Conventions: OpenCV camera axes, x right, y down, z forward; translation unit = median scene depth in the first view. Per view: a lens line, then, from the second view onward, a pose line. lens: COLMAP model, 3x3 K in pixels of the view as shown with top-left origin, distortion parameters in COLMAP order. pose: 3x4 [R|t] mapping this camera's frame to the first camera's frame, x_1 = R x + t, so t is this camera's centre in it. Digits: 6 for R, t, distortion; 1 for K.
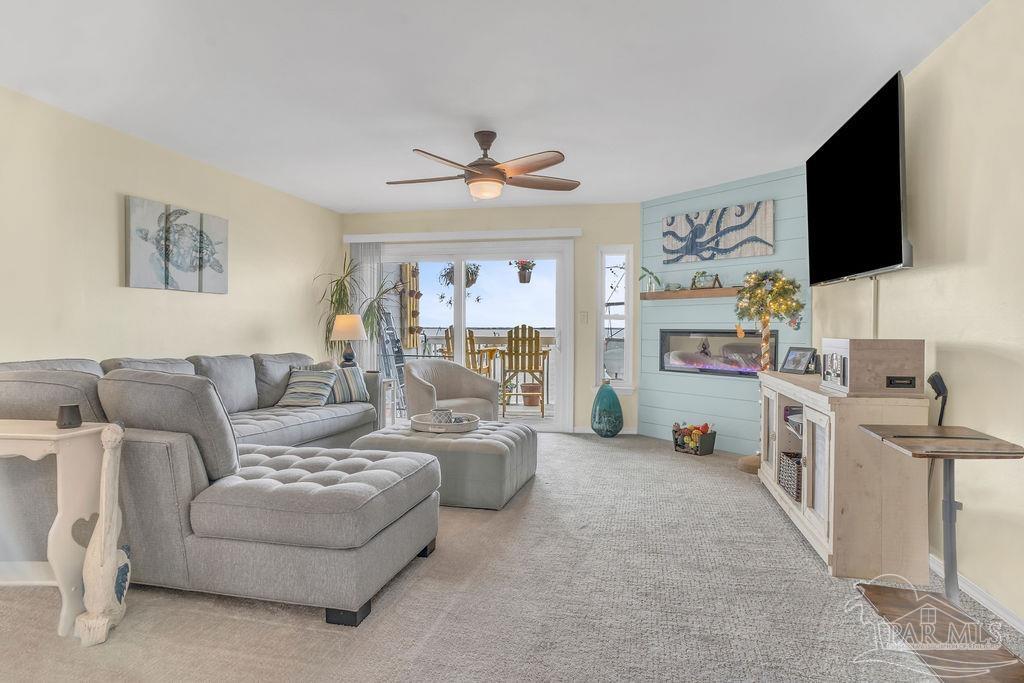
lens RADIAL K [[605.6, 0, 512.0], [0, 605.6, 341.5], [0, 0, 1]] dist [0.003001, 0.001414]
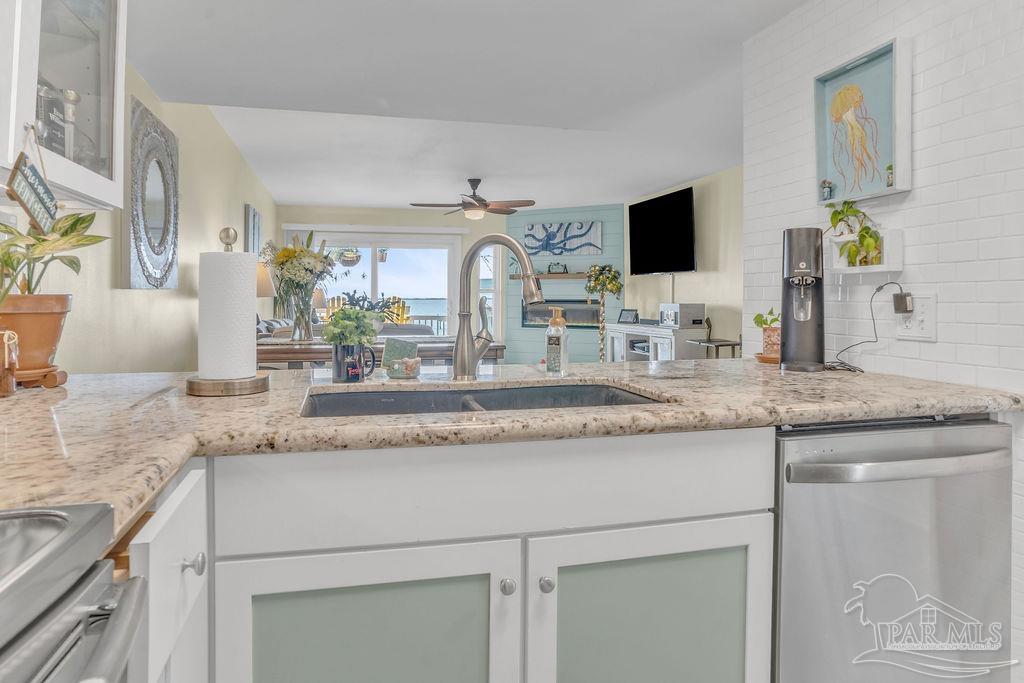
lens RADIAL K [[605.6, 0, 512.0], [0, 605.6, 341.5], [0, 0, 1]] dist [0.003001, 0.001414]
pose [[0.898761, -0.037478, 0.436834, -0.523060], [0.015735, 0.998455, 0.053289, 0.003759], [-0.438156, -0.041021, 0.897962, -0.398817]]
